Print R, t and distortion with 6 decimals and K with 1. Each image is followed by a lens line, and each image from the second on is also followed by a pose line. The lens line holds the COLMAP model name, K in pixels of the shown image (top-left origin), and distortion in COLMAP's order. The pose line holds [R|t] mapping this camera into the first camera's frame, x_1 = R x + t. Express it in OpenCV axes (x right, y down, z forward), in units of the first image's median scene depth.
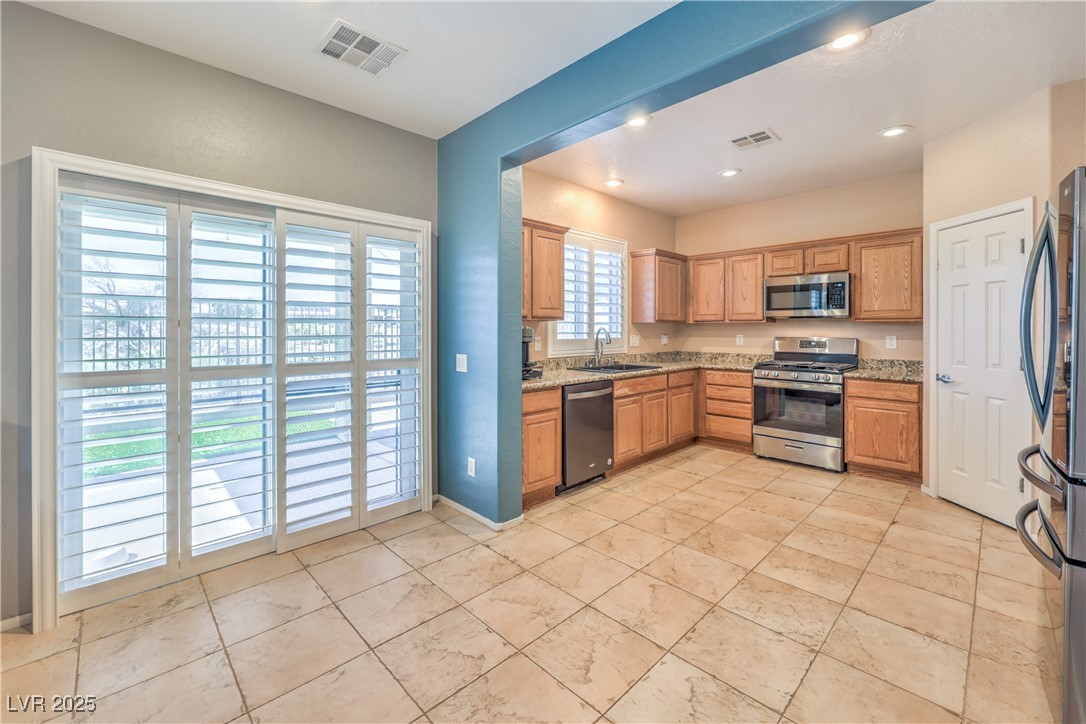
lens RADIAL K [[446.5, 0, 546.2], [0, 446.5, 329.6], [0, 0, 1]] dist [-0.001085, -0.000062]
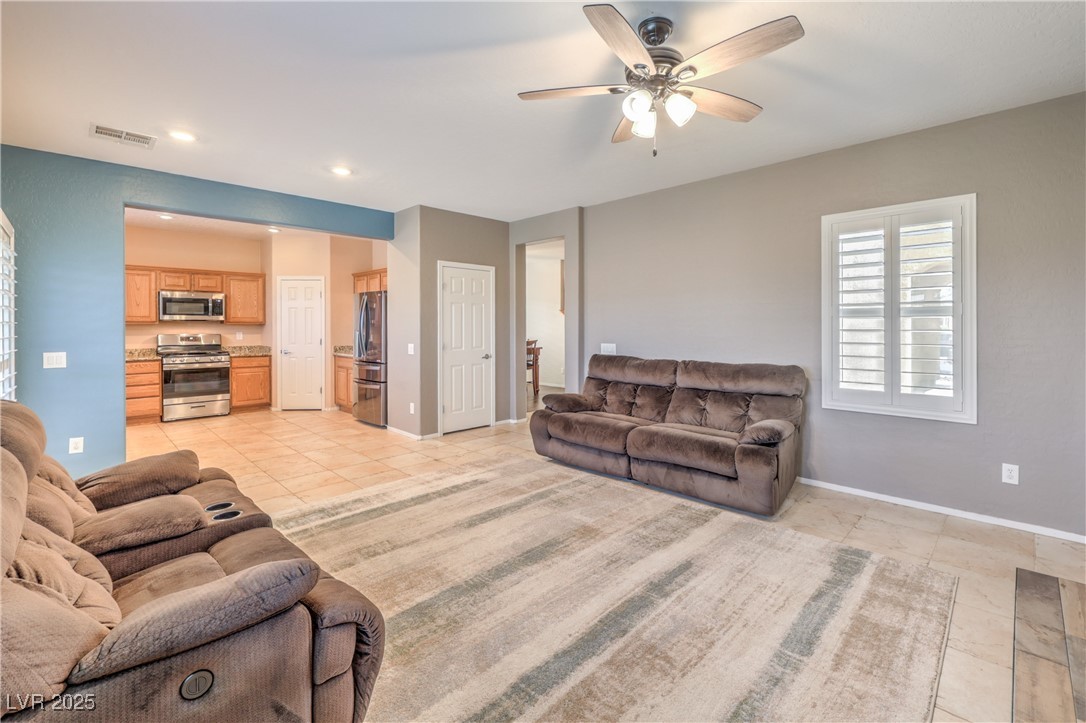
lens RADIAL K [[473.4, 0, 570.5], [0, 473.4, 327.6], [0, 0, 1]] dist [0.000168, -0.000095]
pose [[-0.031383, -0.005321, 0.999493, -1.153399], [0.004777, 0.999974, 0.005474, -0.007285], [-0.999496, 0.004947, -0.031357, -0.223775]]
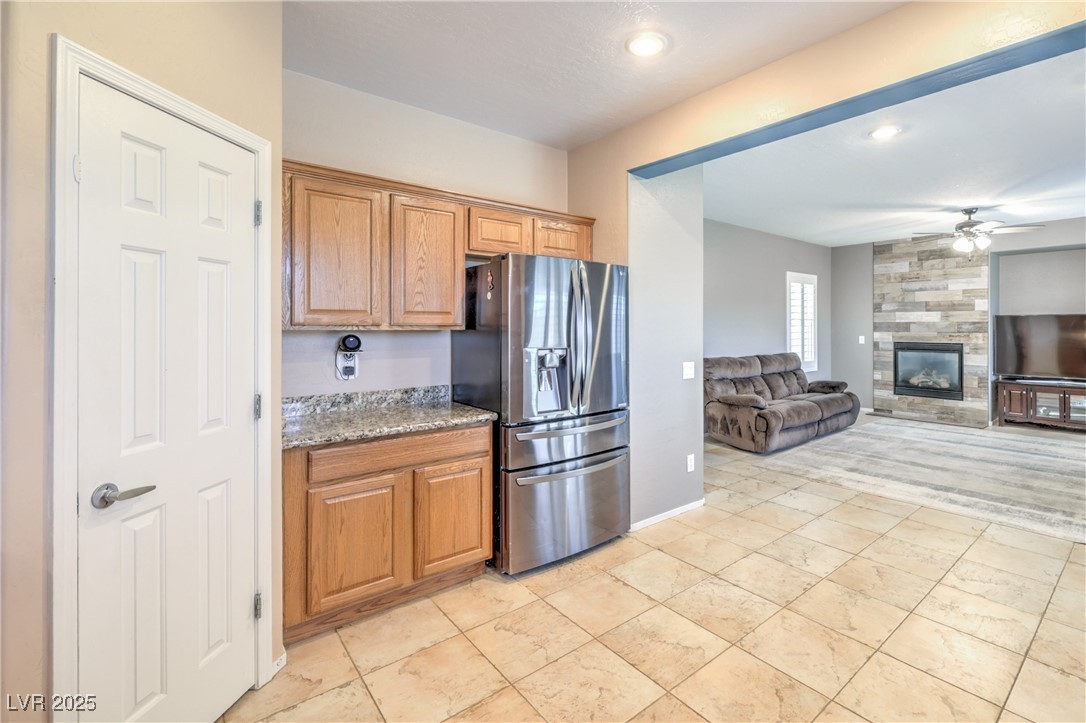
lens RADIAL K [[498.2, 0, 606.3], [0, 498.2, 327.2], [0, 0, 1]] dist [0.003105, 0.000466]
pose [[-0.998631, 0.000949, 0.052305, 0.392630], [0.001158, 0.999991, 0.003965, -0.023919], [-0.052301, 0.004020, -0.998623, 1.169572]]
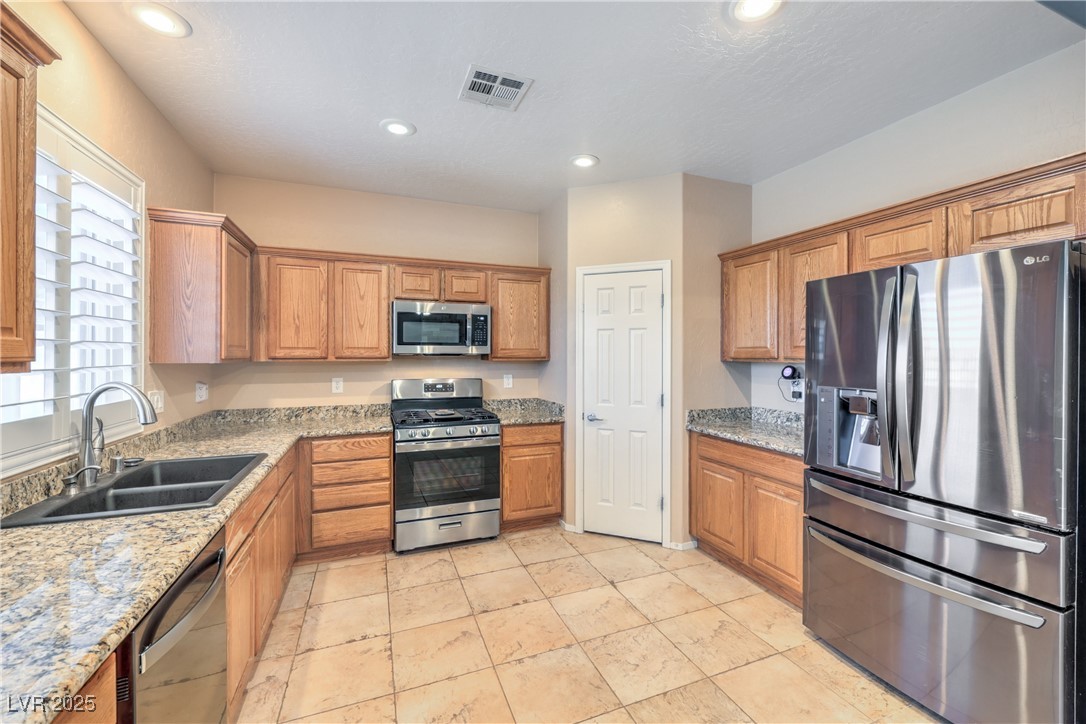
lens RADIAL K [[446.4, 0, 550.4], [0, 446.4, 353.9], [0, 0, 1]] dist [0.000617, -0.000012]
pose [[0.386015, 0.001394, 0.922491, -0.093697], [0.001739, 0.999996, -0.002238, -0.030631], [-0.922491, 0.002469, 0.386011, 0.578482]]
